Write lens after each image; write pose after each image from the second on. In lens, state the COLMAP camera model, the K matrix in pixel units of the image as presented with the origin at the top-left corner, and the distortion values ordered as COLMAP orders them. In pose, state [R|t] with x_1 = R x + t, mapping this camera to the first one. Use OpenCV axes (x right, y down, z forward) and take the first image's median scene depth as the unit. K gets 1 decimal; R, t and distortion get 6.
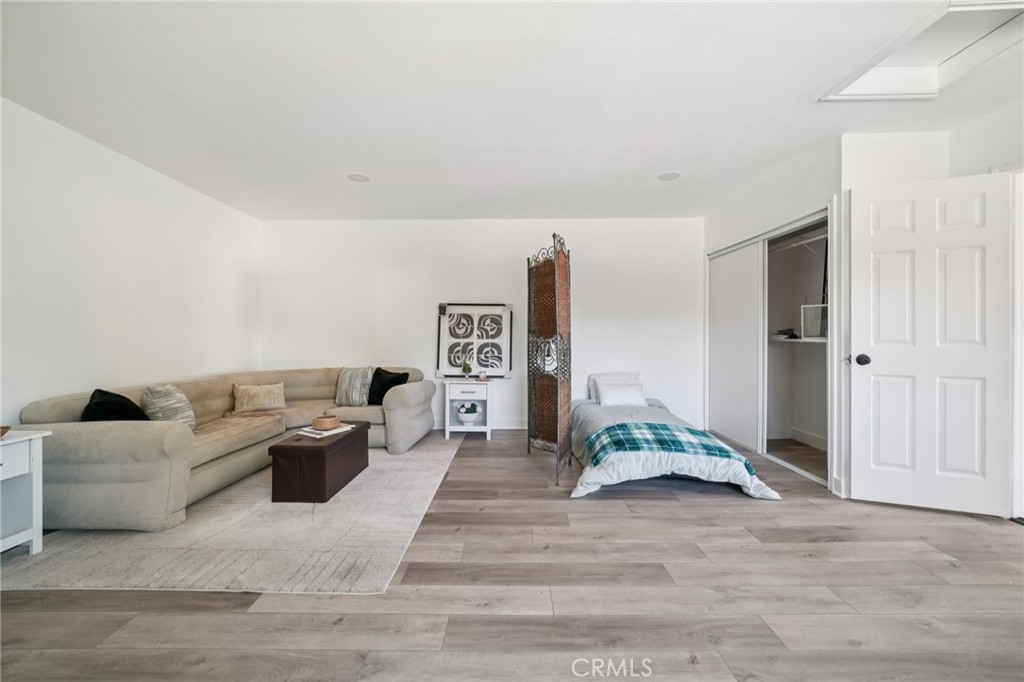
lens RADIAL K [[388.7, 0, 506.2], [0, 388.7, 332.5], [0, 0, 1]] dist [-0.007499, 0.000143]
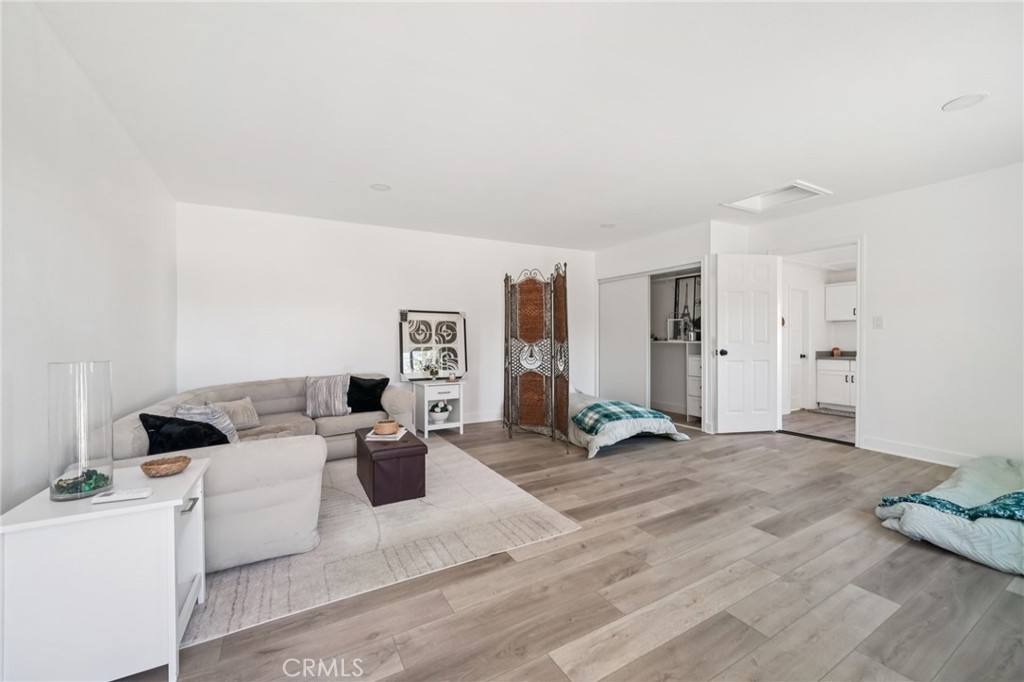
lens RADIAL K [[382.2, 0, 503.7], [0, 382.2, 336.6], [0, 0, 1]] dist [-0.011908, -0.000089]
pose [[0.879631, -0.004491, 0.475635, -0.708537], [0.004227, 0.999990, 0.001626, -0.008043], [-0.475637, 0.000580, 0.879641, -0.039951]]
